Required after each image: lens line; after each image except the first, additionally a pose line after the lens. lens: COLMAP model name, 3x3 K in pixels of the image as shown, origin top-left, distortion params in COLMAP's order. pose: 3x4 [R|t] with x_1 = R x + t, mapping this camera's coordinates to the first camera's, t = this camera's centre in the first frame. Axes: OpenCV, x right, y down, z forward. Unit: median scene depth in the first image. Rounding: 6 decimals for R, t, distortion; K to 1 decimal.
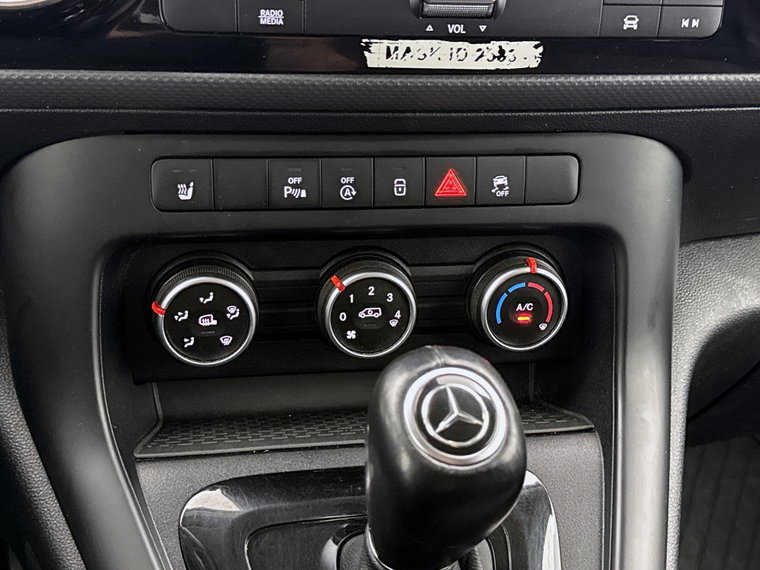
lens RADIAL K [[1048.9, 0, 380.0], [0, 1048.9, 285.0], [0, 0, 1]] dist [0.141121, -0.147675]
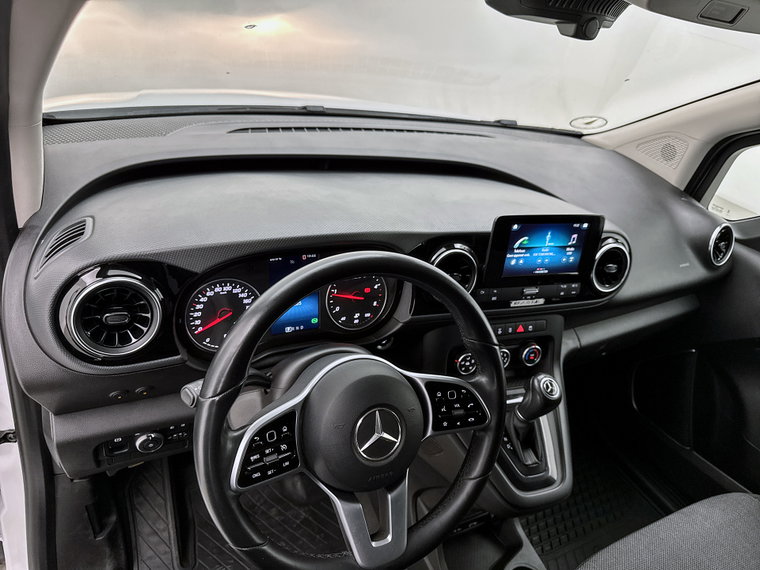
lens RADIAL K [[528.9, 0, 380.0], [0, 528.9, 285.0], [0, 0, 1]] dist [0.120459, -0.173360]
pose [[0.978574, -0.022257, 0.204690, -0.928881], [0.020822, 0.999741, 0.009161, -0.304611], [-0.204841, -0.004703, 0.978784, -0.994268]]
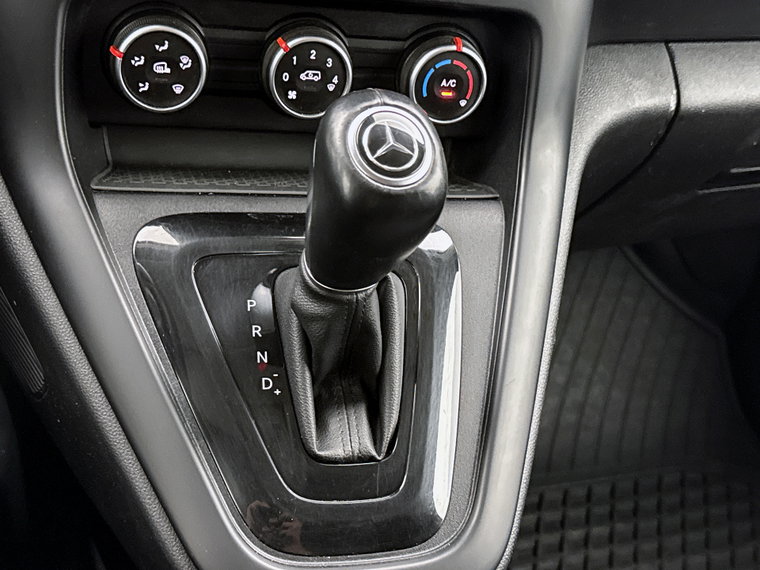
lens RADIAL K [[1048.9, 0, 380.0], [0, 1048.9, 285.0], [0, 0, 1]] dist [0.141121, -0.147675]
pose [[0.993449, 0.054559, 0.100411, -0.037363], [-0.068307, 0.987932, 0.139016, 0.087449], [-0.091614, -0.144964, 0.985186, -0.133013]]
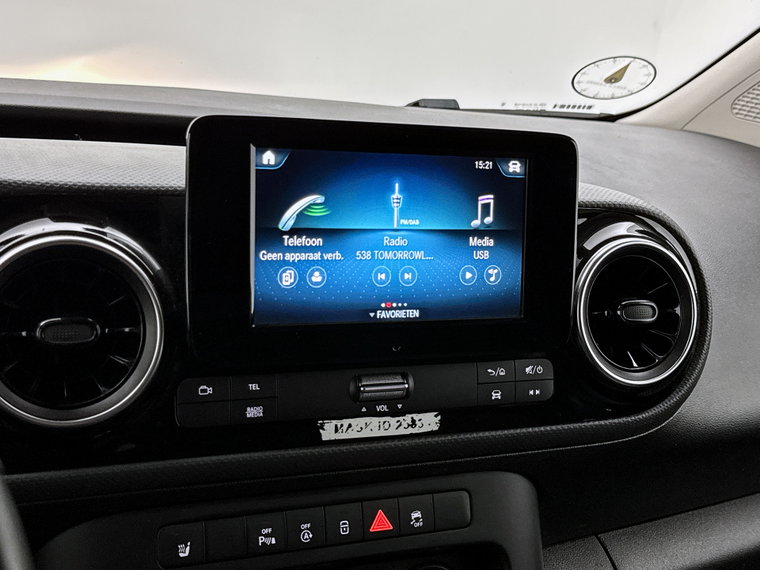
lens RADIAL K [[1048.9, 0, 380.0], [0, 1048.9, 285.0], [0, 0, 1]] dist [0.141121, -0.147675]
pose [[0.972849, -0.046764, 0.226666, -0.219718], [0.109802, 0.955395, -0.274162, -0.016584], [-0.203734, 0.291606, 0.934590, -0.316464]]
